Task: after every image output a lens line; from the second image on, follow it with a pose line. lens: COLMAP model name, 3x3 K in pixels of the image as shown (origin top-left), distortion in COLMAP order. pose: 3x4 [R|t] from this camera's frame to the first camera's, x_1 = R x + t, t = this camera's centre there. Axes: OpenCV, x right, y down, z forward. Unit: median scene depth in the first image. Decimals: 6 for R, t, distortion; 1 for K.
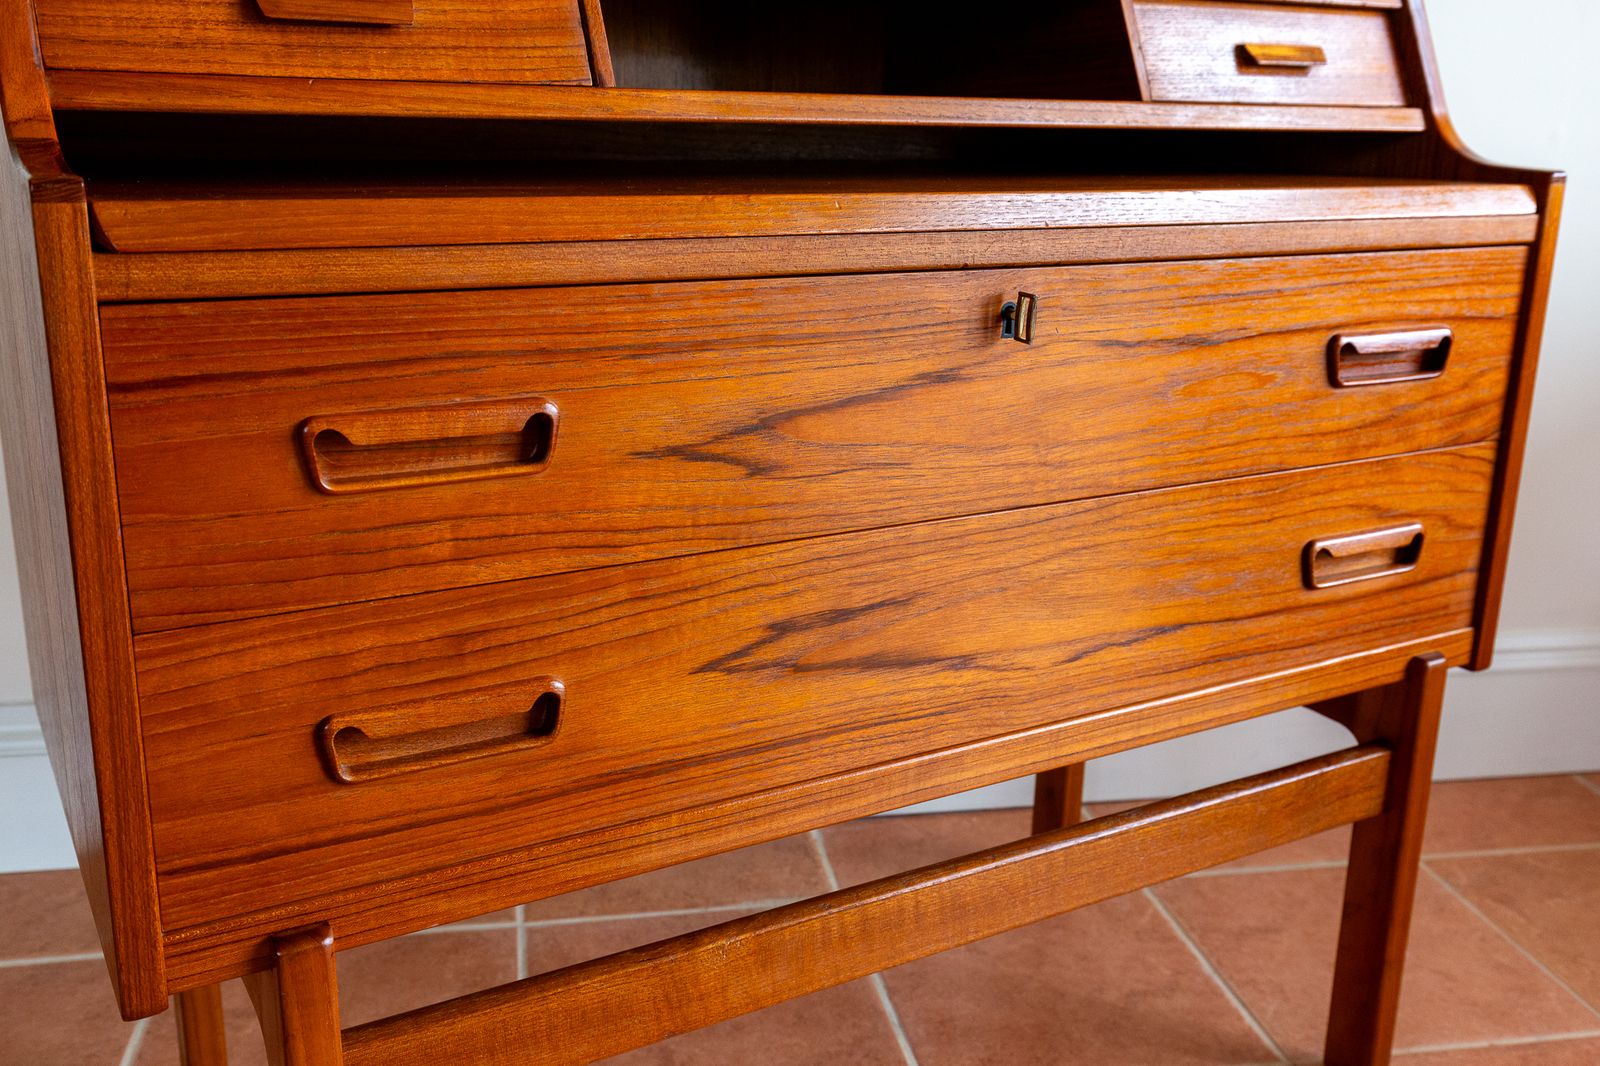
lens RADIAL K [[1480.9, 0, 800.0], [0, 1480.9, 533.0], [0, 0, 1]] dist [0.009282, 0.010156]
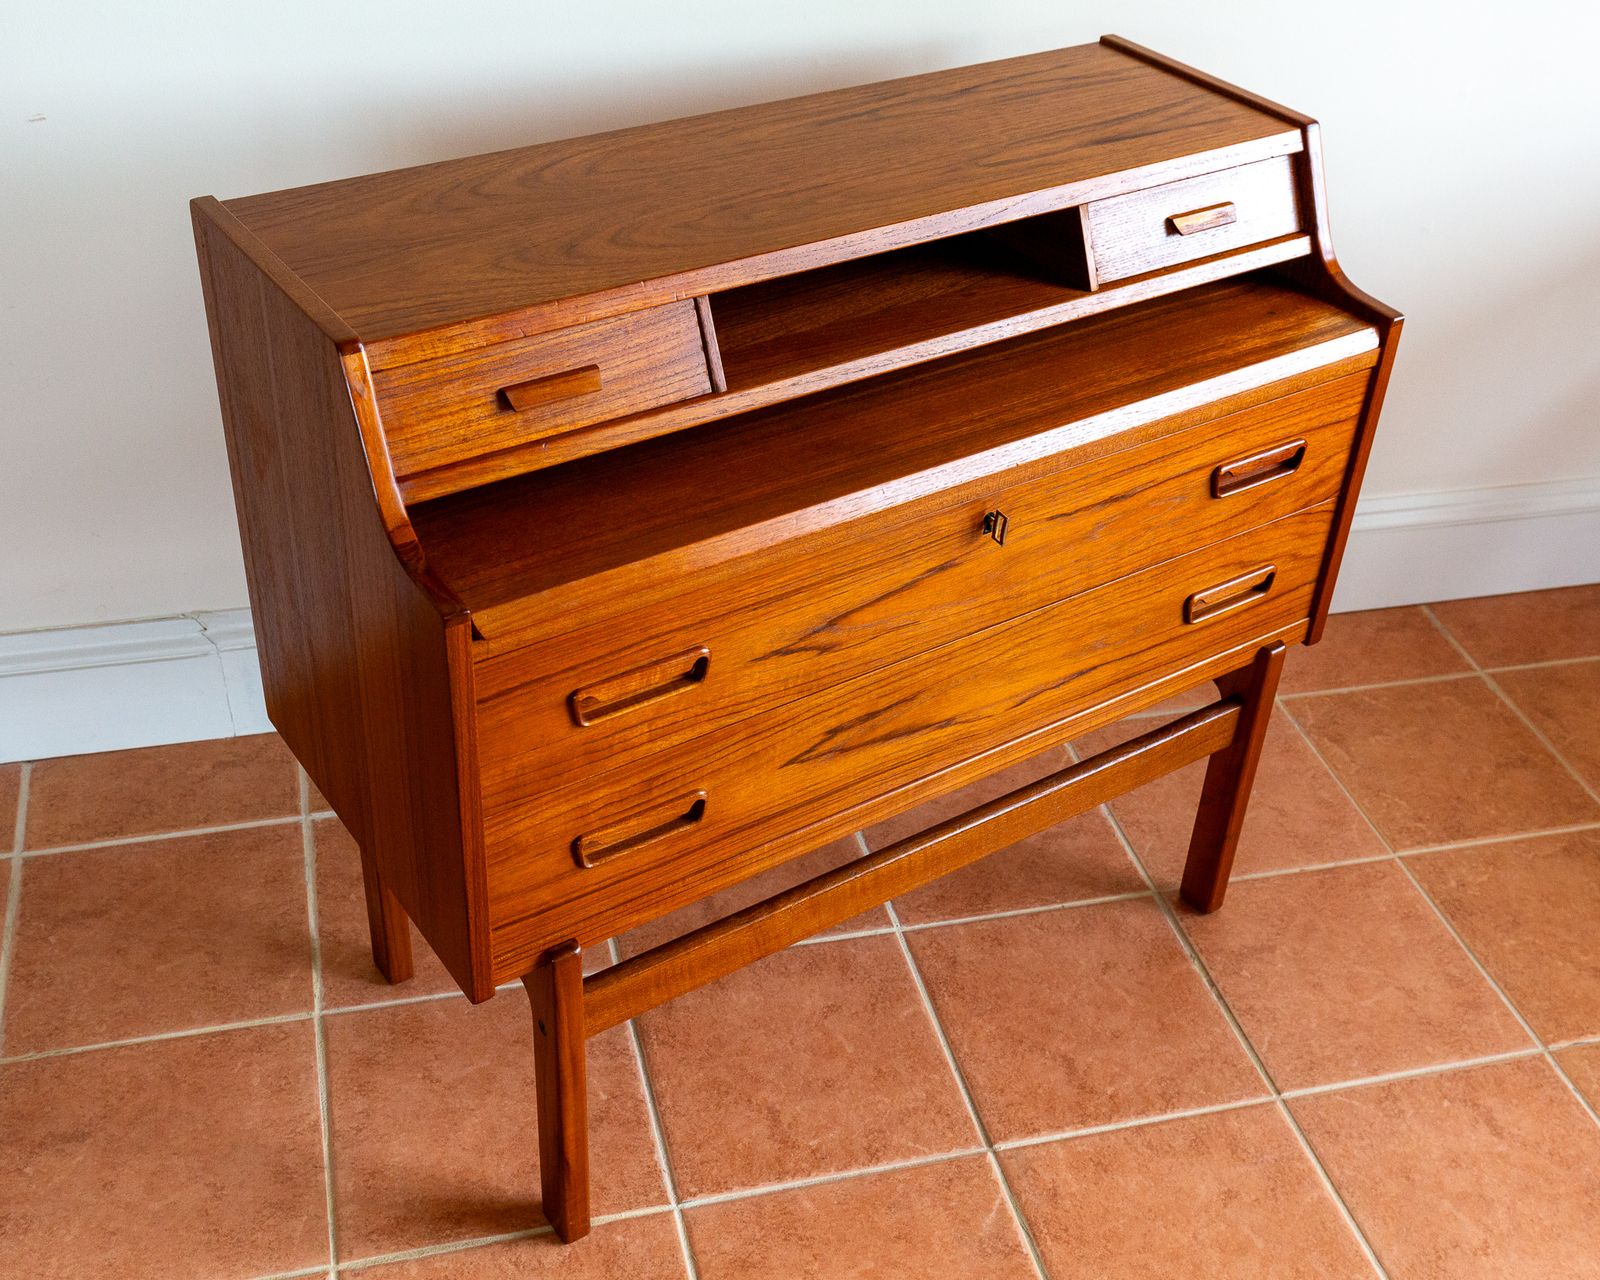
lens RADIAL K [[1776.5, 0, 798.0], [0, 1776.5, 610.7], [0, 0, 1]] dist [0.007218, 0.005278]
pose [[0.997418, -0.015049, 0.070218, -0.179109], [-0.008733, 0.945121, 0.326604, -0.660019], [-0.071280, -0.326374, 0.942549, -0.699468]]
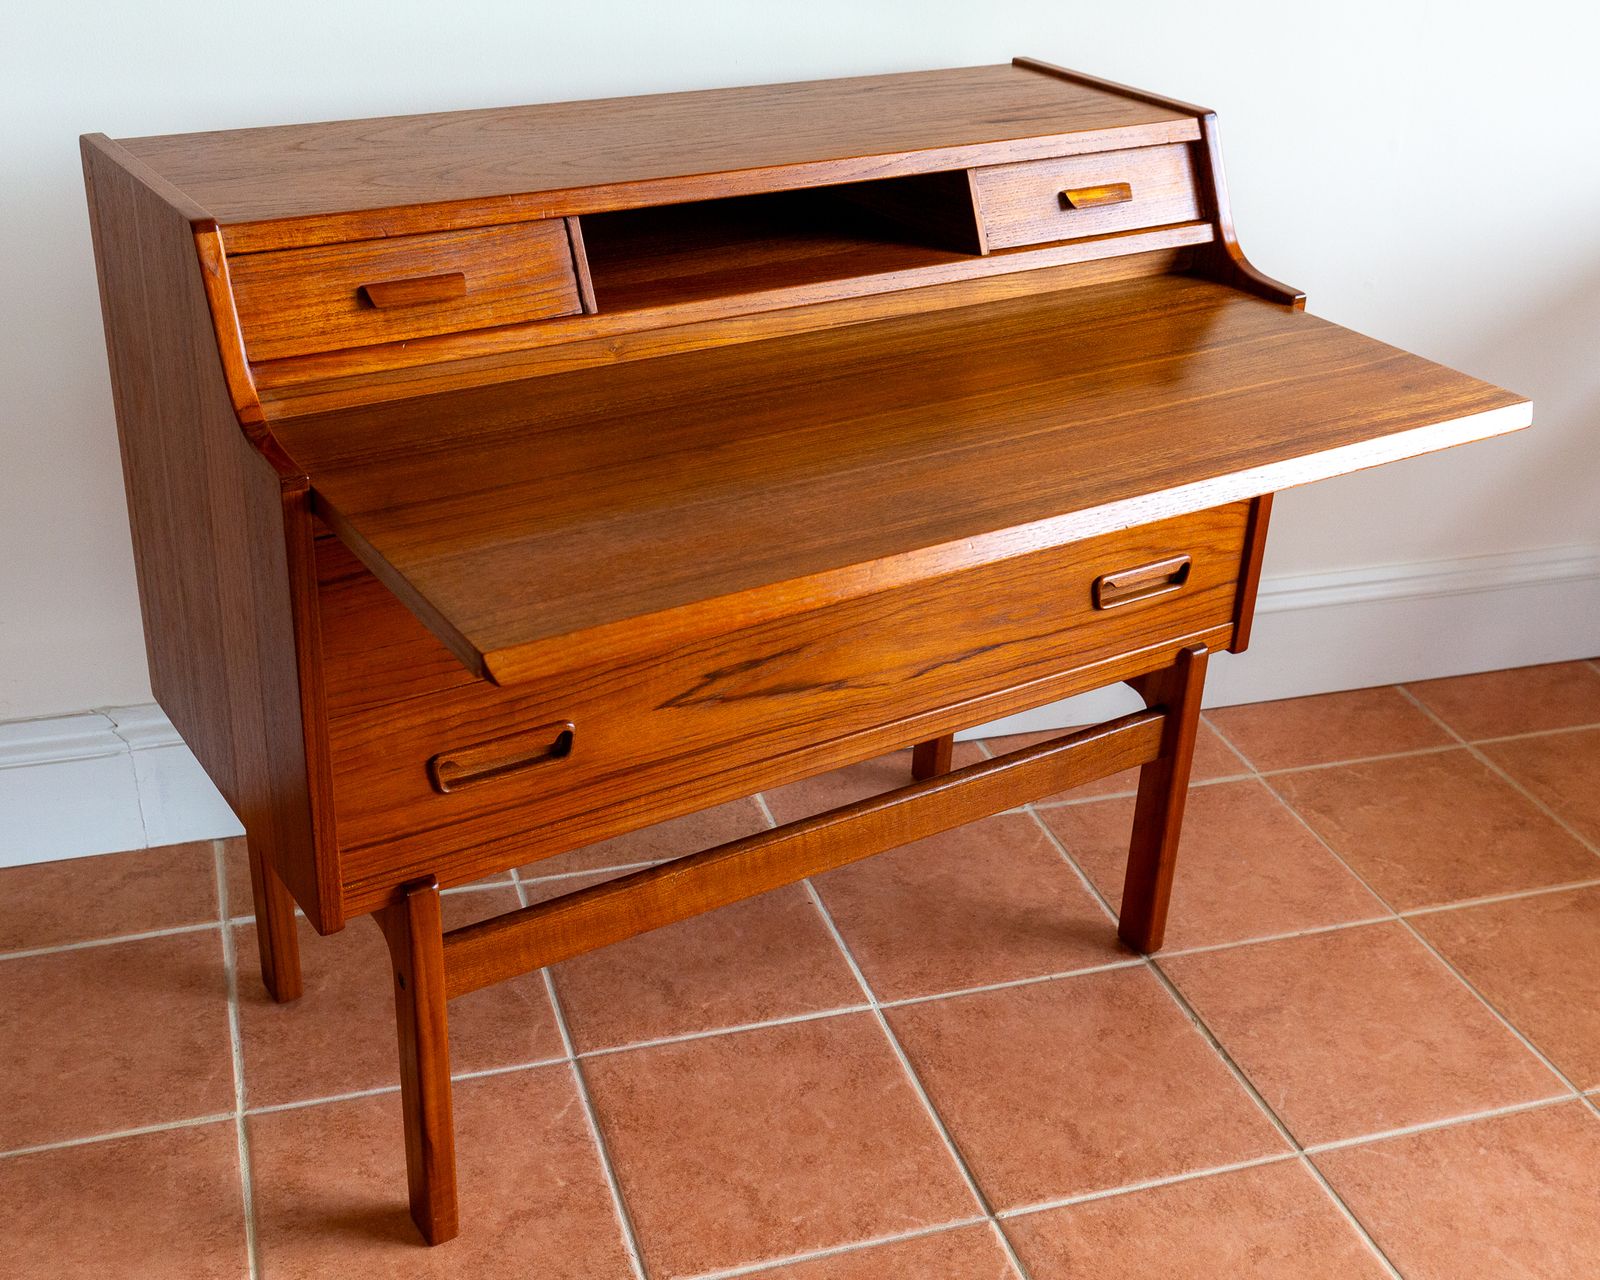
lens RADIAL K [[1832.5, 0, 793.6], [0, 1832.5, 607.6], [0, 0, 1]] dist [0.003066, 0.016814]
pose [[0.998964, -0.001038, 0.045495, -0.015635], [-0.007505, 0.982292, 0.187207, -0.352761], [-0.044883, -0.187355, 0.981266, -0.812159]]
